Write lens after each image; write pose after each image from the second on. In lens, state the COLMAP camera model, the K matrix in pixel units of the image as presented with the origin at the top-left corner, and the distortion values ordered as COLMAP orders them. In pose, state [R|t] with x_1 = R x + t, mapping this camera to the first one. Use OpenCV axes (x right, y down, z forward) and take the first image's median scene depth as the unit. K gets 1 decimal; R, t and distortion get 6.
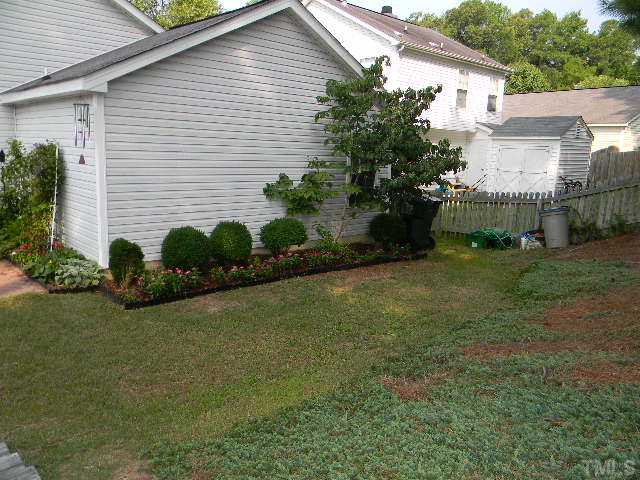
lens RADIAL K [[511.9, 0, 316.9], [0, 511.9, 241.0], [0, 0, 1]] dist [0.006181, -0.021853]
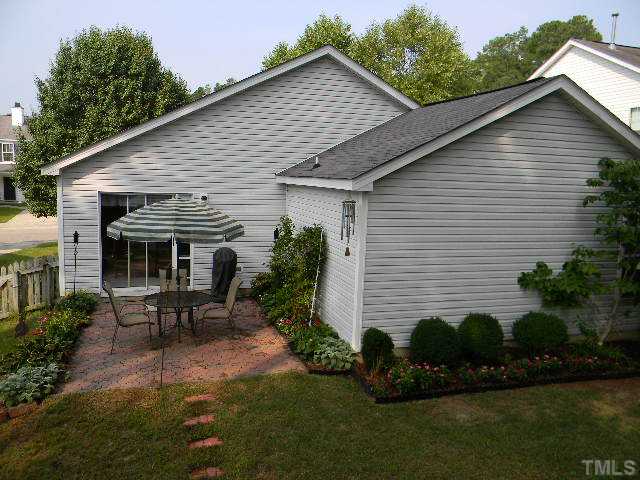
lens RADIAL K [[511.9, 0, 317.3], [0, 511.9, 239.7], [0, 0, 1]] dist [0.006181, -0.021853]
pose [[0.906331, 0.047147, -0.419931, -0.054639], [-0.073701, 0.996162, -0.047224, -0.116012], [0.416092, 0.073750, 0.906327, -0.003242]]
